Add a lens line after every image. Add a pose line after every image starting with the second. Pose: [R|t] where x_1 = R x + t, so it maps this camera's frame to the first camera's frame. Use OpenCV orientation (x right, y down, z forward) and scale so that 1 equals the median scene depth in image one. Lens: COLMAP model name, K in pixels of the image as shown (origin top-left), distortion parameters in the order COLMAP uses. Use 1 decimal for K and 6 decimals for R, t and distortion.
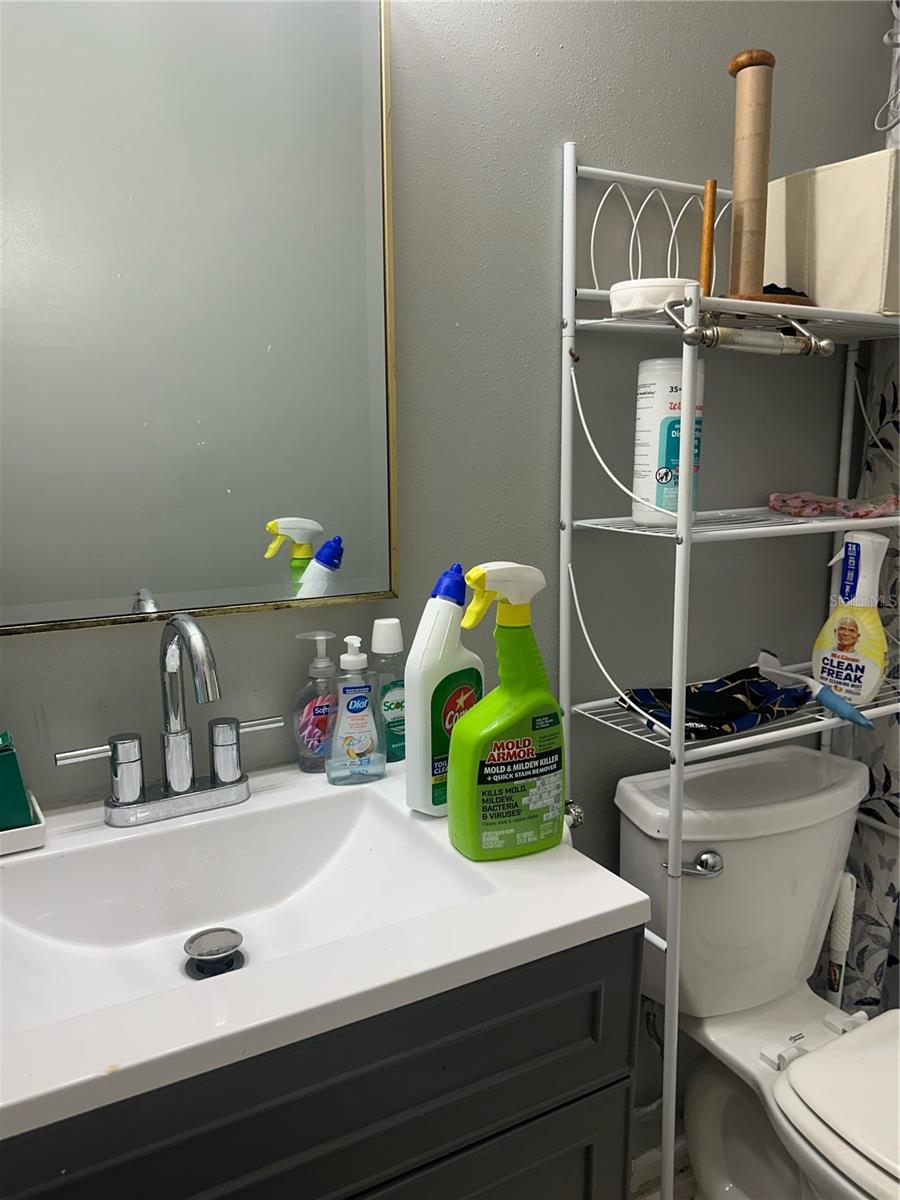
lens RADIAL K [[901.8, 0, 450.2], [0, 901.8, 613.5], [0, 0, 1]] dist [0.044918, -0.057511]
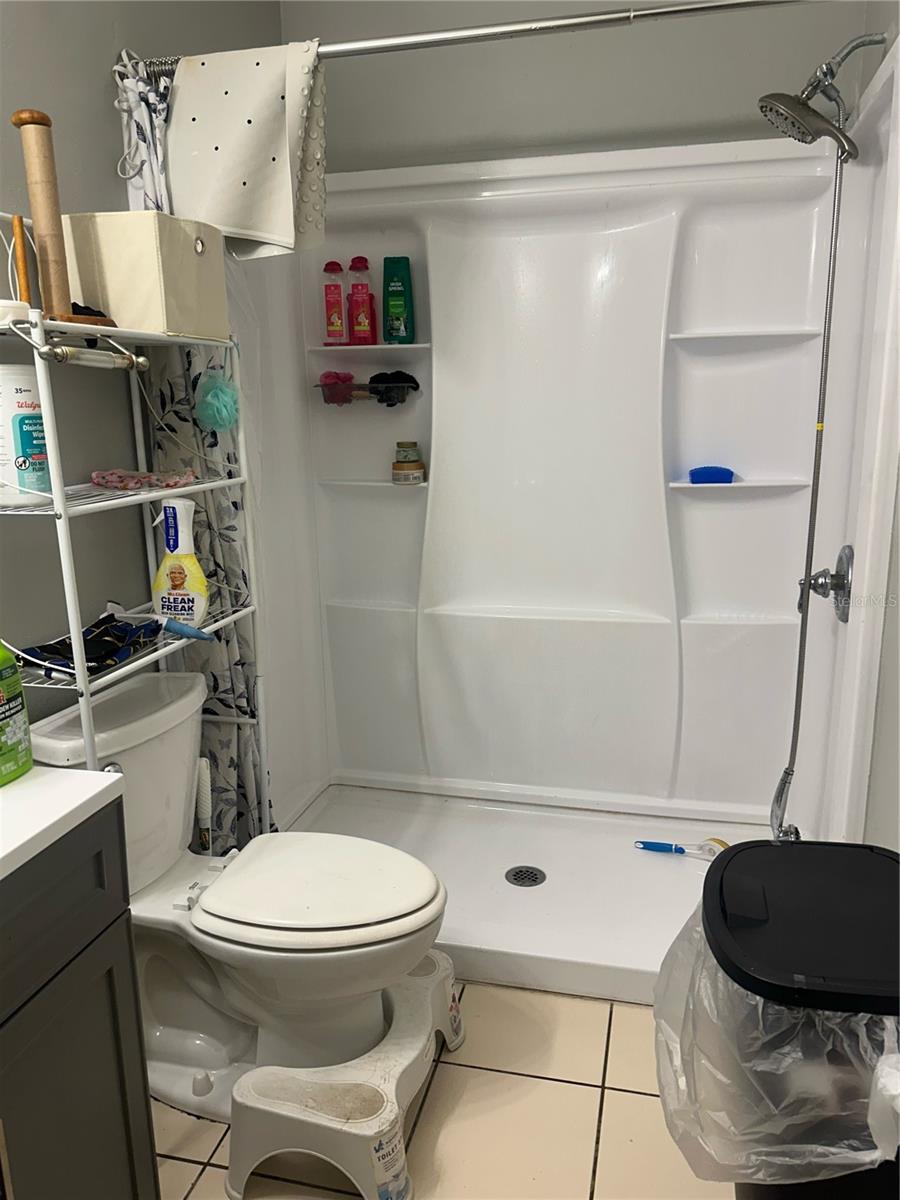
lens RADIAL K [[901.8, 0, 450.2], [0, 901.8, 613.5], [0, 0, 1]] dist [0.044918, -0.057511]
pose [[0.688743, -0.172550, 0.704173, -0.224868], [0.145933, 0.984381, 0.098477, 0.004489], [-0.710167, 0.034937, 0.703166, -0.202169]]
